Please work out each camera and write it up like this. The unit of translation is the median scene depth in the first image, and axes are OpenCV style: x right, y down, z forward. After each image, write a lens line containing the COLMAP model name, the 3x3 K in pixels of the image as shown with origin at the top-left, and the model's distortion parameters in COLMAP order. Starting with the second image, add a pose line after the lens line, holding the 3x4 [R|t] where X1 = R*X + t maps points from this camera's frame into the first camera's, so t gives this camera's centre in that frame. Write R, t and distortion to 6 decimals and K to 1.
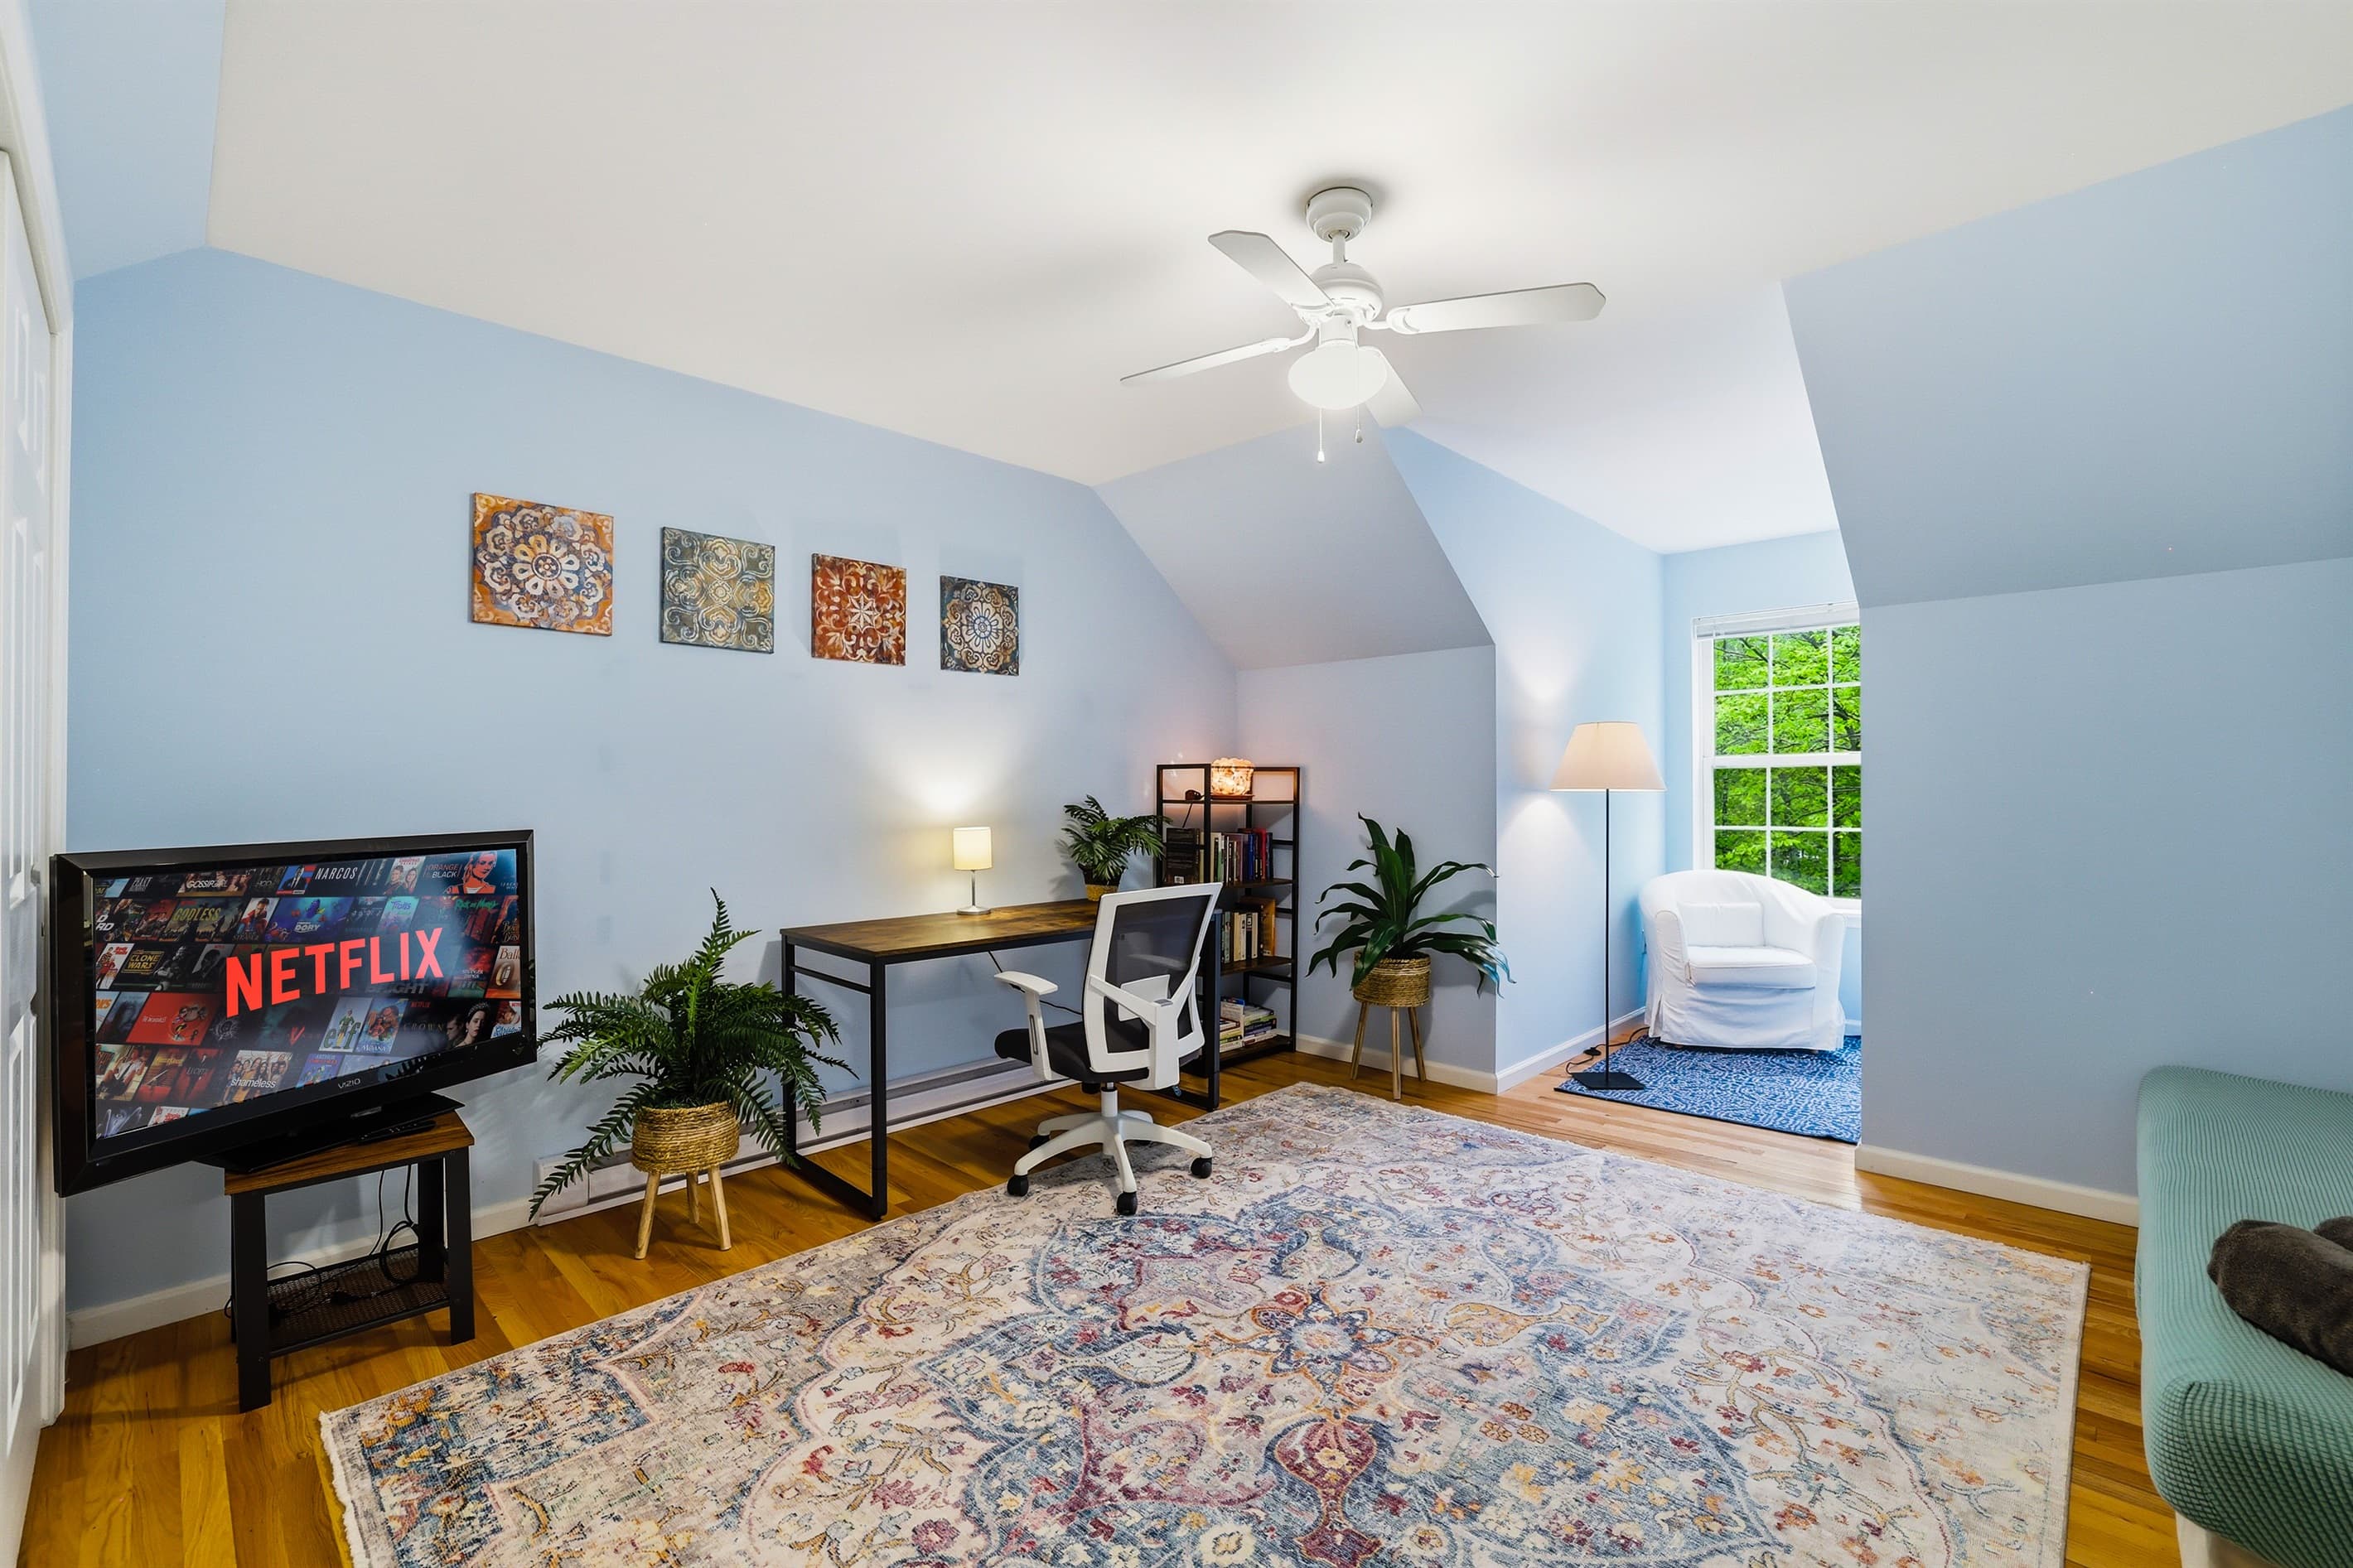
lens RADIAL K [[1003.1, 0, 1184.8], [0, 1003.1, 769.3], [0, 0, 1]] dist [-0.031779, 0.009682]
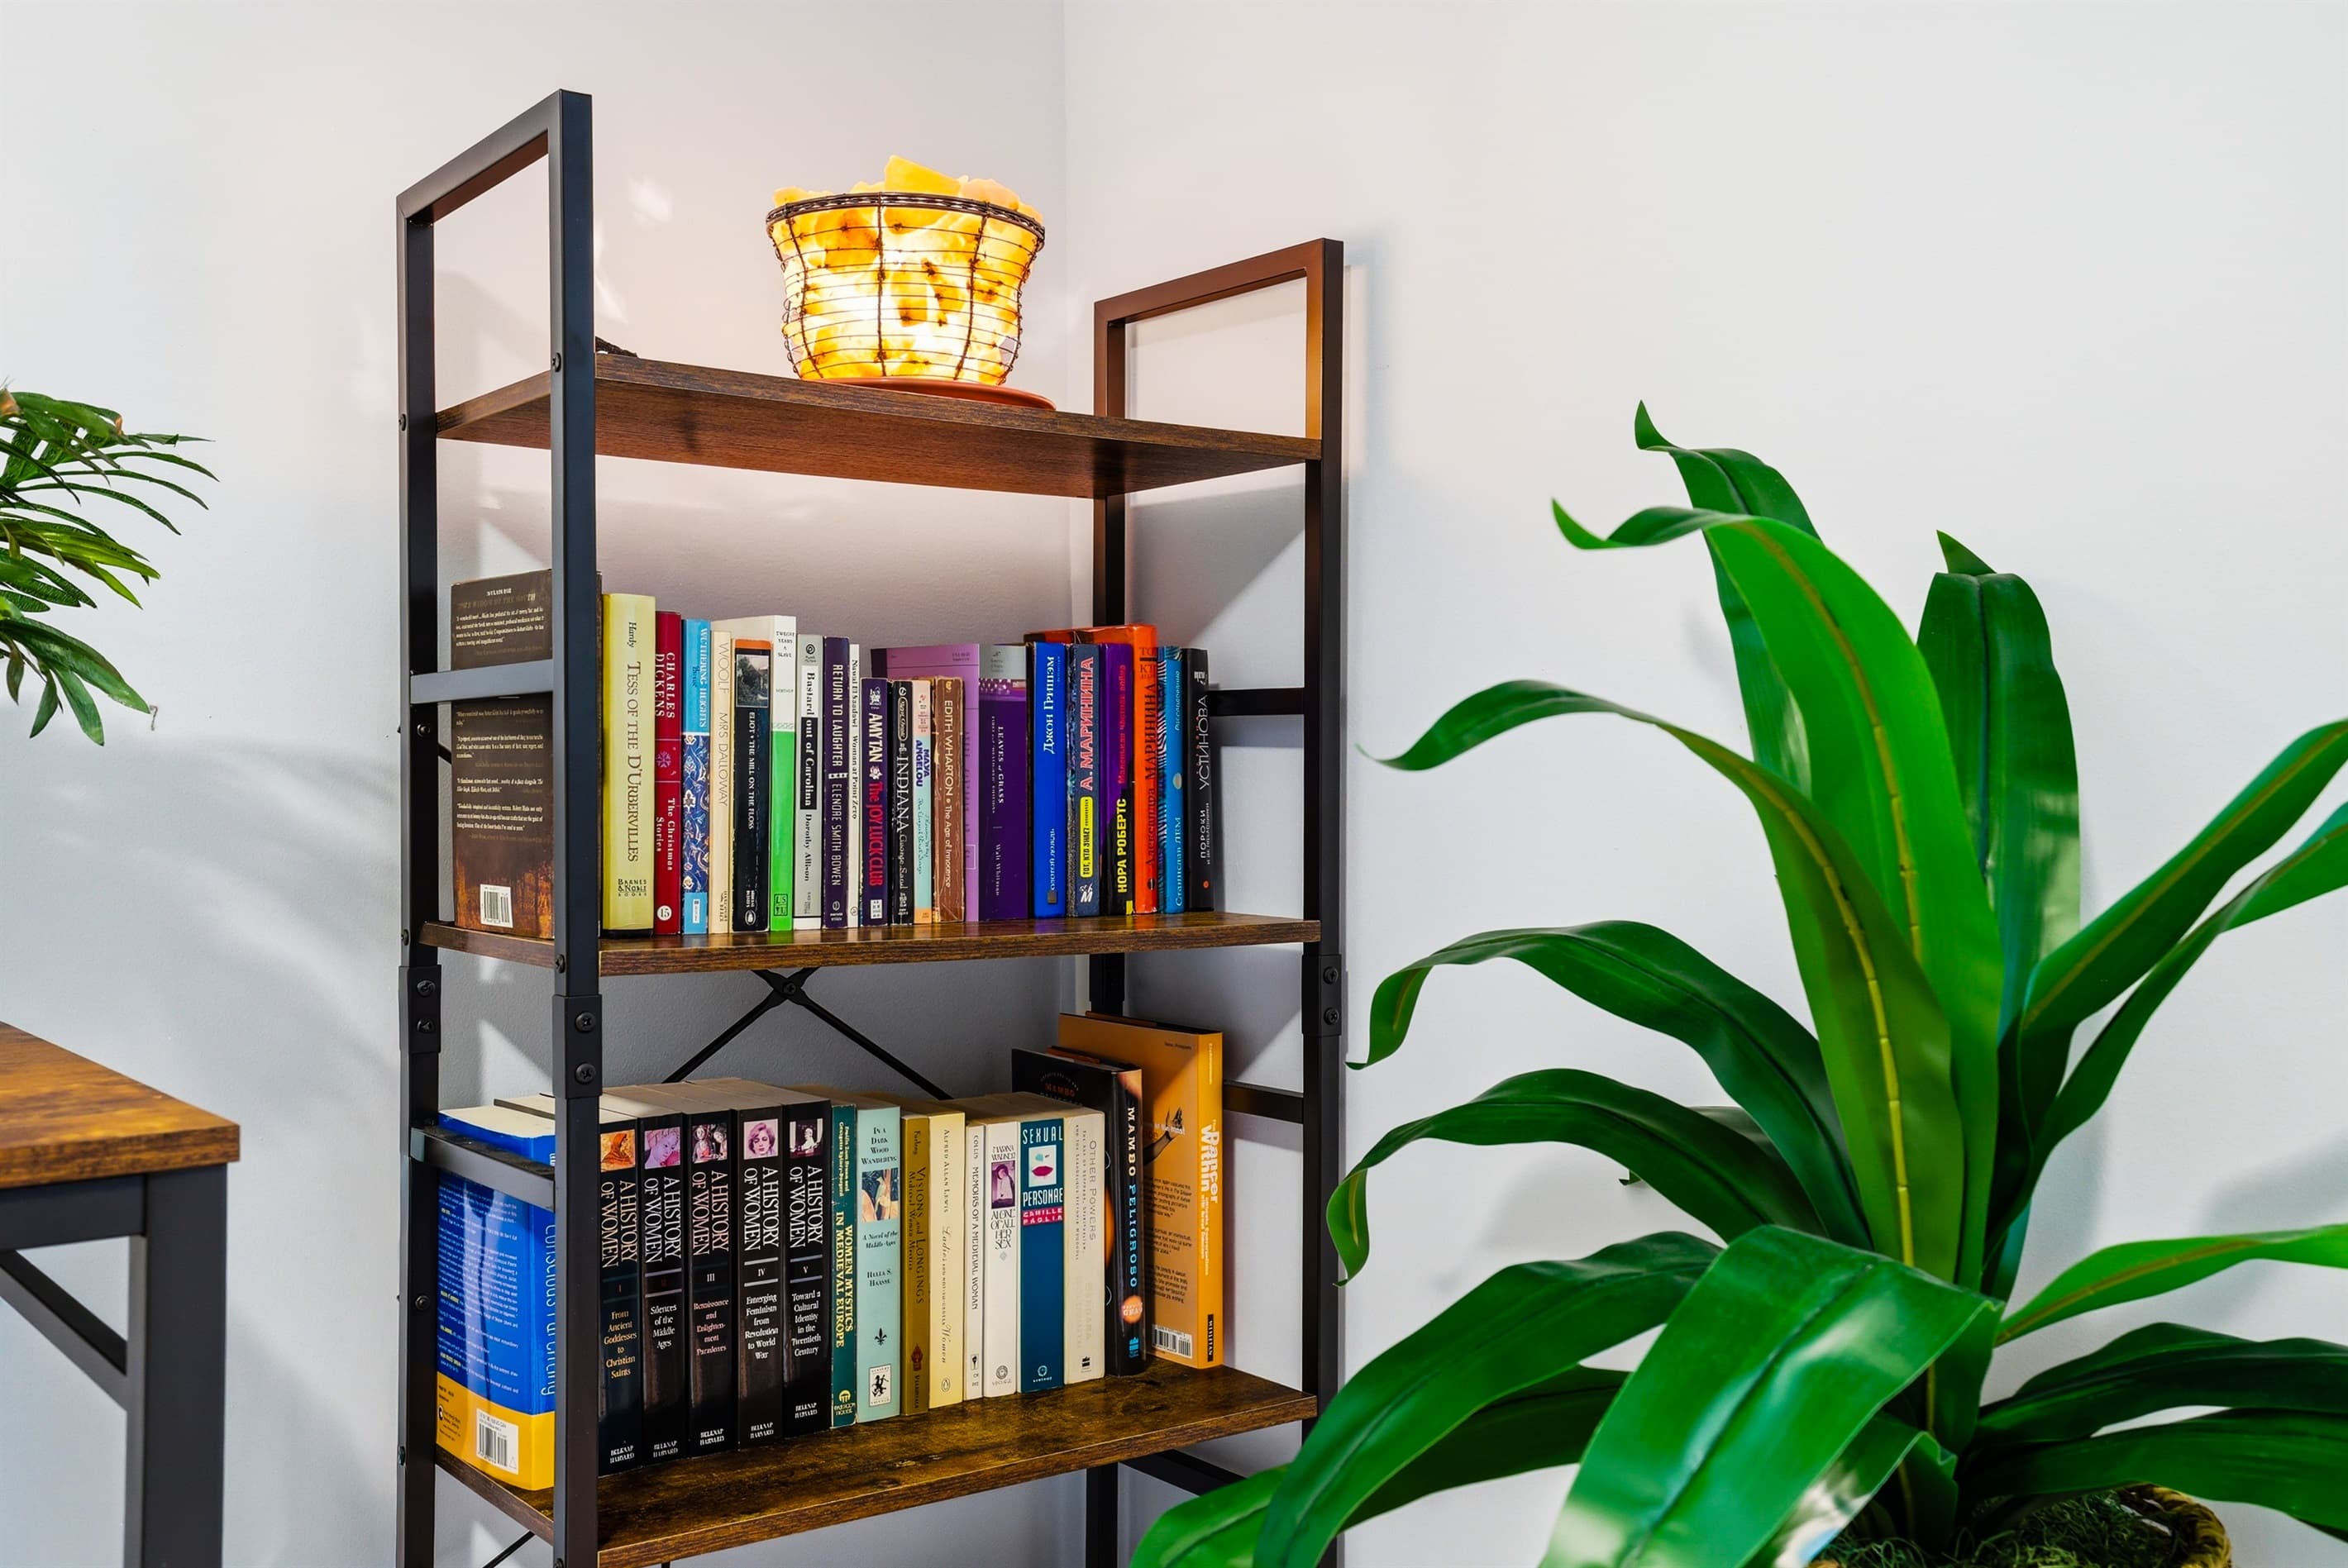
lens RADIAL K [[2270.5, 0, 1177.6], [0, 2270.5, 791.8], [0, 0, 1]] dist [0.075865, 0.000000]
pose [[0.989751, -0.010171, -0.142438, 0.262832], [0.012939, 0.999745, 0.018521, 0.151046], [0.142213, -0.020175, 0.989630, 1.154121]]
